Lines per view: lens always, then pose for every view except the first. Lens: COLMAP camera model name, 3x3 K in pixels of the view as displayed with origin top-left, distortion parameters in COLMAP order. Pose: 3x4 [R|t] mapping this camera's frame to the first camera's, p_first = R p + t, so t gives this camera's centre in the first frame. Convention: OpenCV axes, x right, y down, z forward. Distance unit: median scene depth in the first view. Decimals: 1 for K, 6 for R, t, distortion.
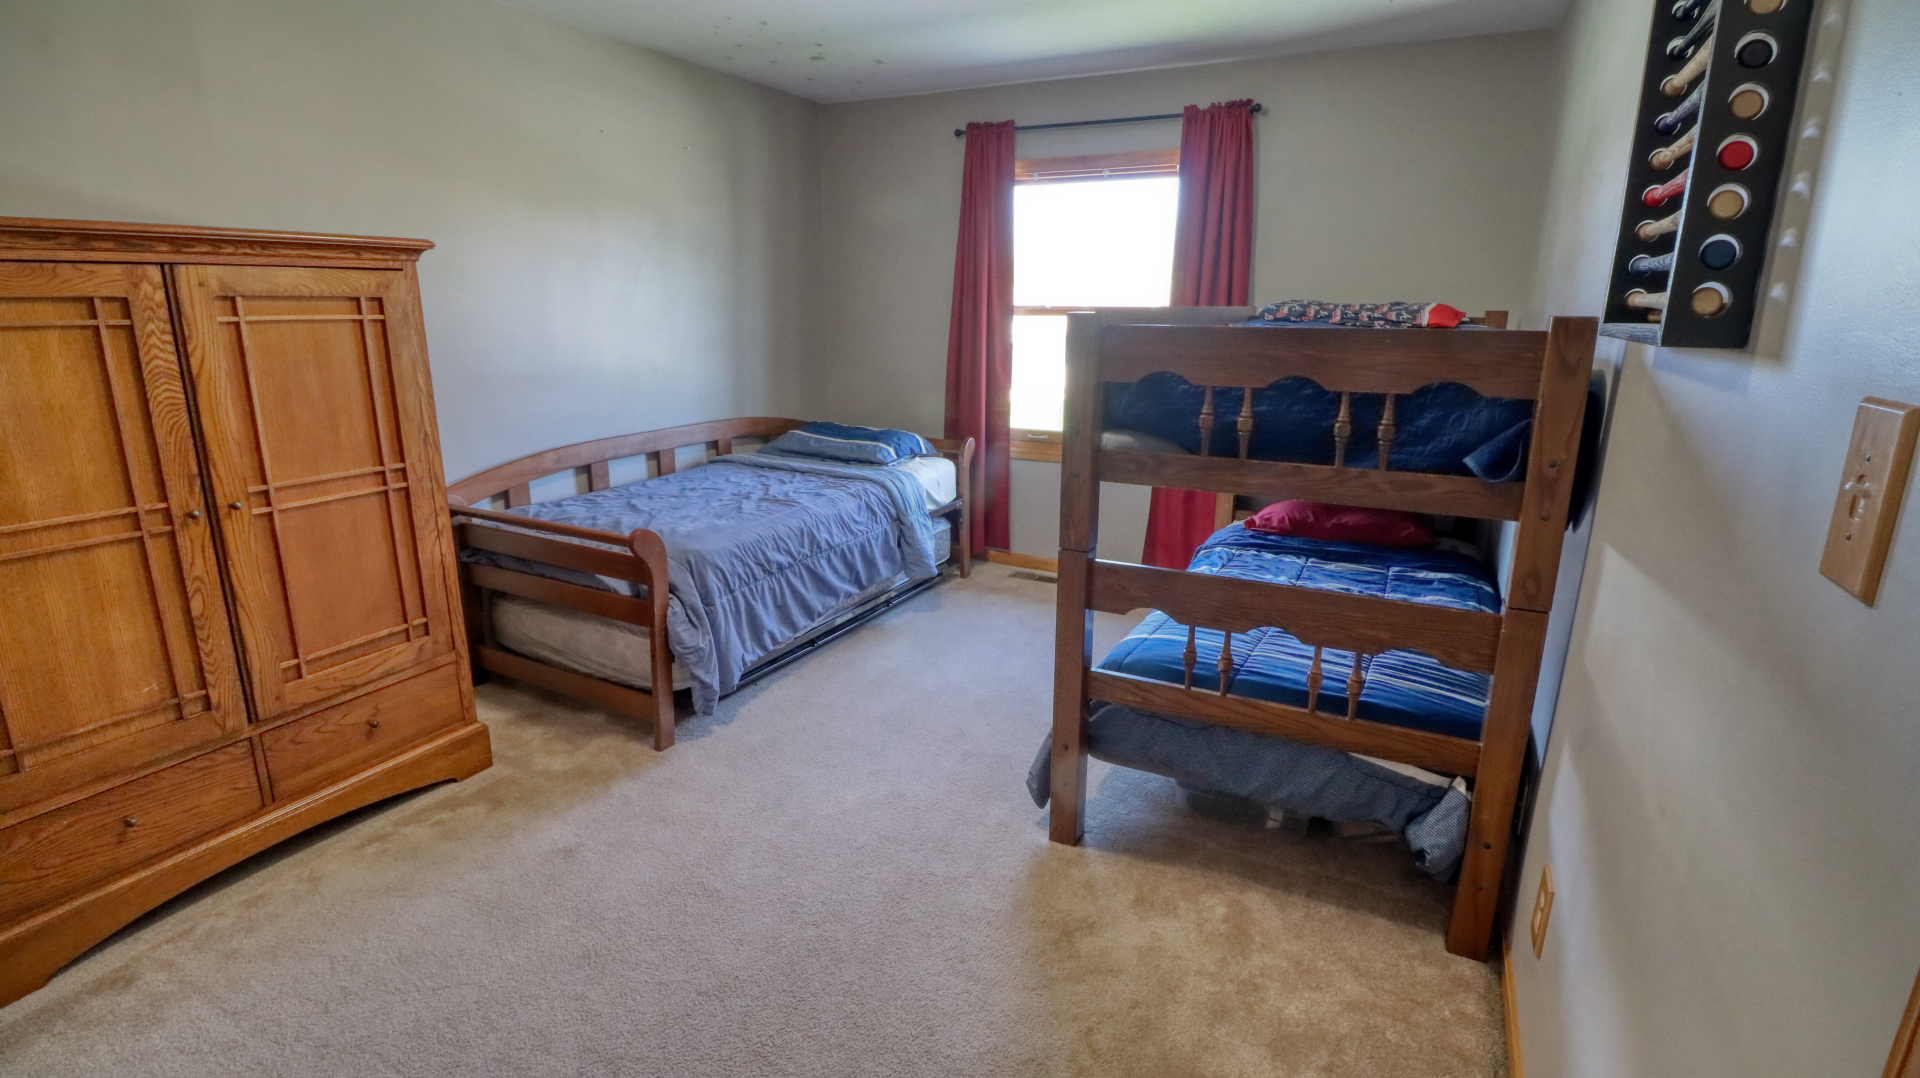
lens RADIAL K [[887.1, 0, 966.9], [0, 887.1, 534.5], [0, 0, 1]] dist [-0.000313, -0.005817]
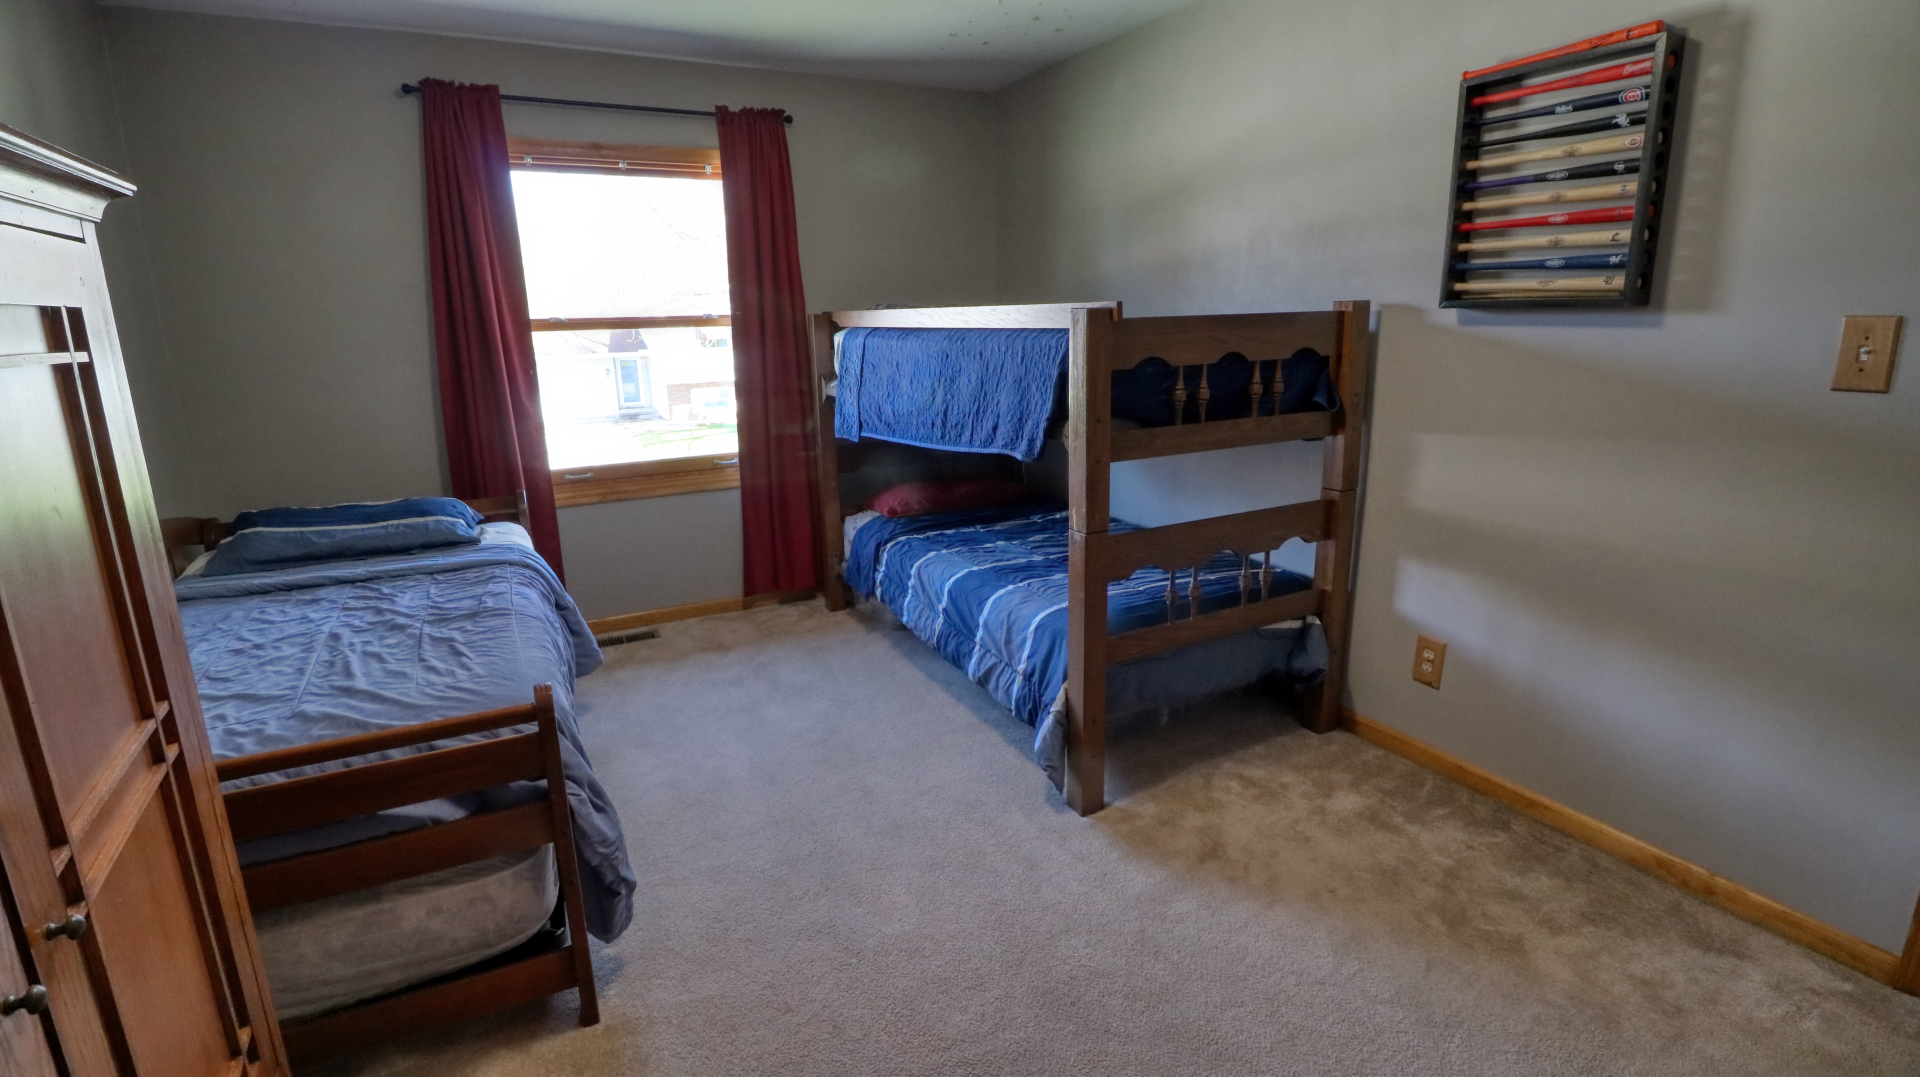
lens RADIAL K [[887.1, 0, 959.0], [0, 887.1, 527.5], [0, 0, 1]] dist [-0.000313, -0.005817]
pose [[0.577595, -0.214233, 0.787710, -0.605652], [0.231995, 0.968240, 0.093220, -0.093366], [-0.782663, 0.128902, 0.608952, 0.361139]]
